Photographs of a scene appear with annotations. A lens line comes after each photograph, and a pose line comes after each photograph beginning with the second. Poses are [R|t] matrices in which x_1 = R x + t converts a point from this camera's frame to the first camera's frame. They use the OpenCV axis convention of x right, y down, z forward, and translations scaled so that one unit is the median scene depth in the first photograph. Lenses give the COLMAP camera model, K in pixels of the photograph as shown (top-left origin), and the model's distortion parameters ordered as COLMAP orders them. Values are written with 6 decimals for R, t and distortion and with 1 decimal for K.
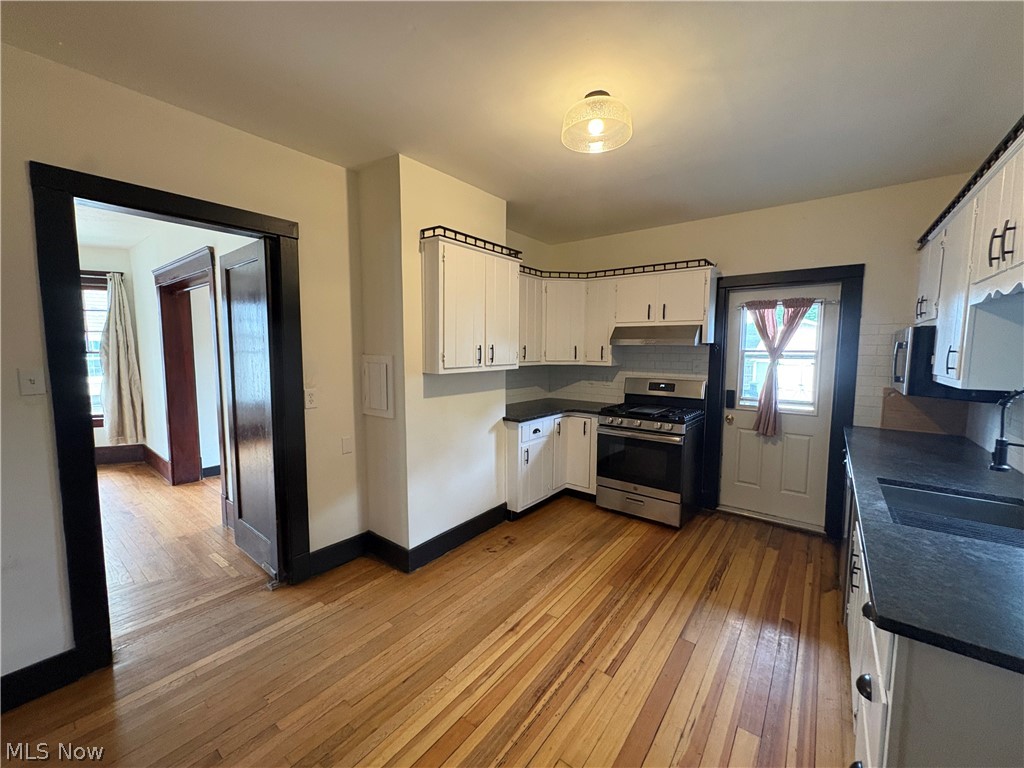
lens RADIAL K [[409.0, 0, 511.1], [0, 409.0, 383.2], [0, 0, 1]] dist [0.001210, -0.000393]
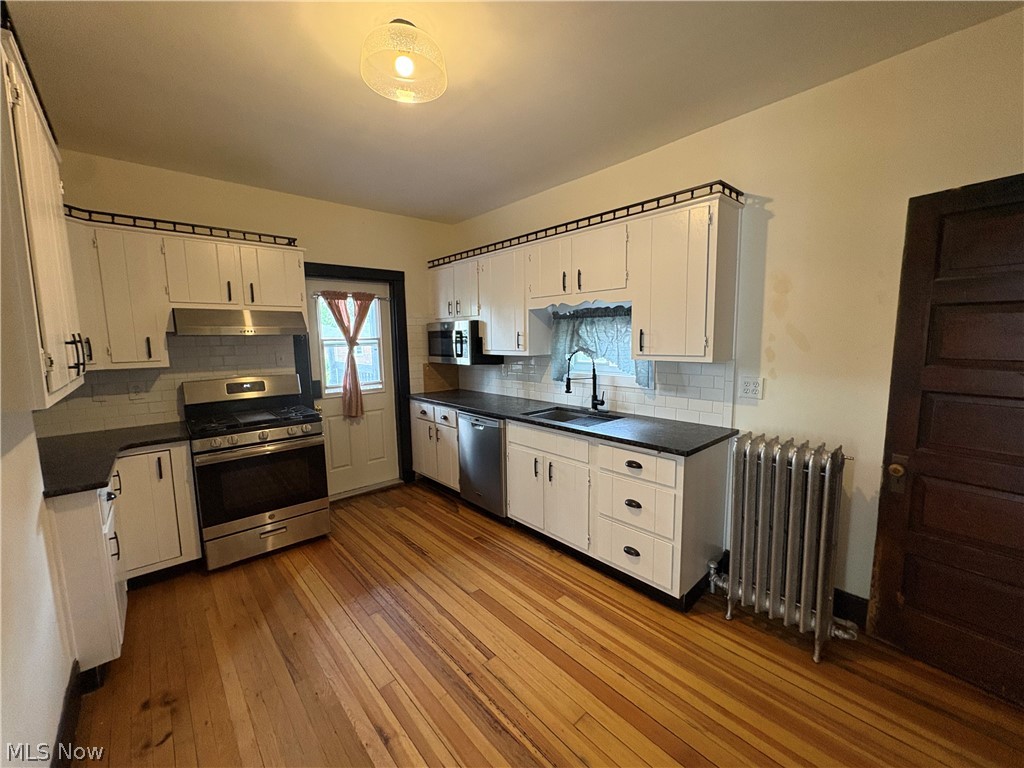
lens RADIAL K [[409.0, 0, 511.9], [0, 409.0, 383.3], [0, 0, 1]] dist [0.001210, -0.000393]
pose [[0.180386, -0.121213, 0.976099, -0.409242], [0.102439, 0.989296, 0.103921, -0.037049], [-0.978247, 0.081244, 0.190872, 0.436369]]
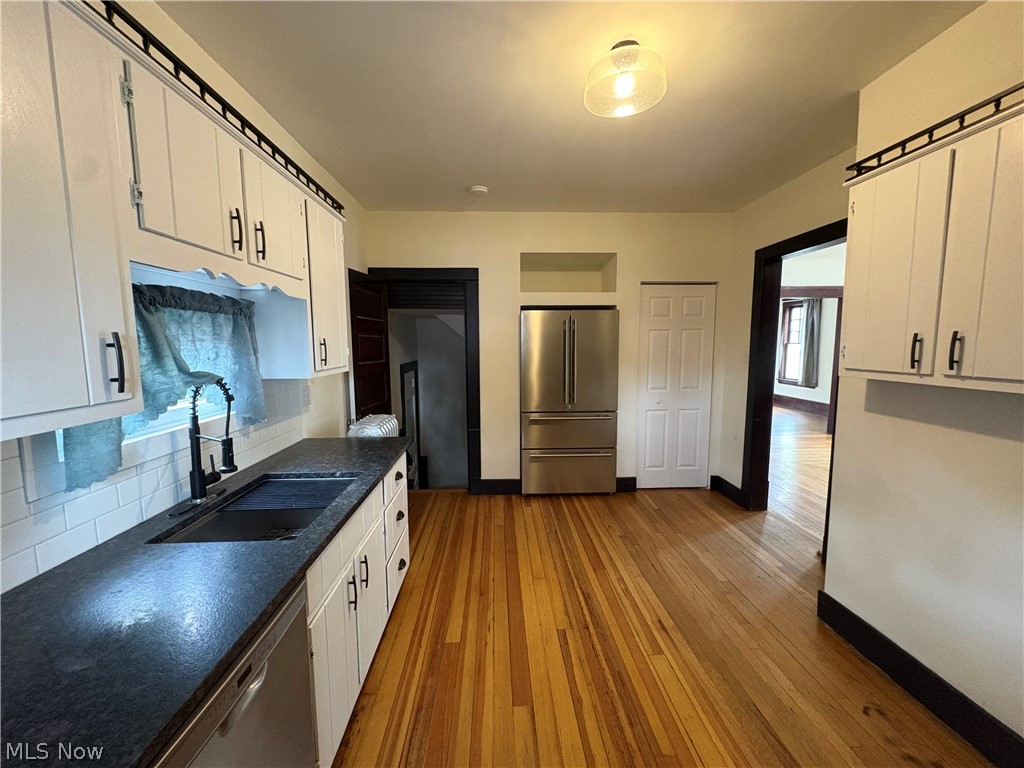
lens RADIAL K [[409.0, 0, 513.4], [0, 409.0, 382.5], [0, 0, 1]] dist [0.001210, -0.000393]
pose [[-0.762237, 0.064302, -0.644097, 0.634438], [-0.053436, 0.985407, 0.161613, -0.084449], [0.645089, 0.157605, -0.747677, 1.025329]]
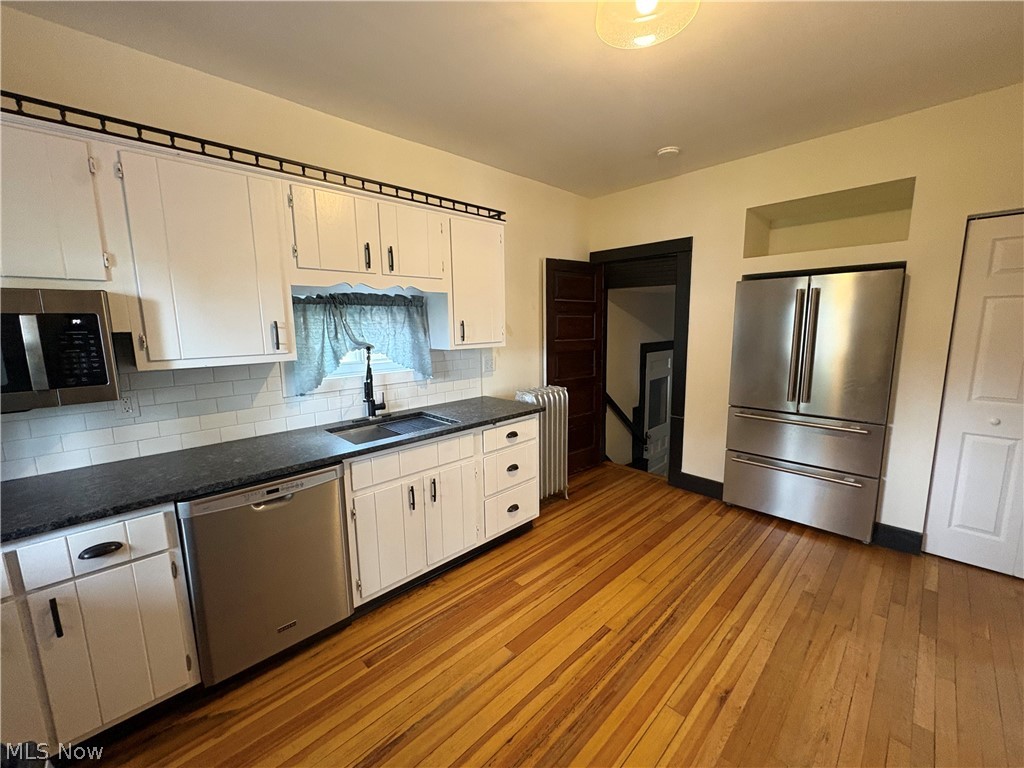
lens RADIAL K [[409.0, 0, 511.7], [0, 409.0, 382.4], [0, 0, 1]] dist [0.001210, -0.000393]
pose [[-0.990208, -0.009884, 0.139248, 0.213507], [0.022318, 0.973452, 0.227799, -0.100984], [-0.137803, 0.228676, -0.963700, 1.191867]]
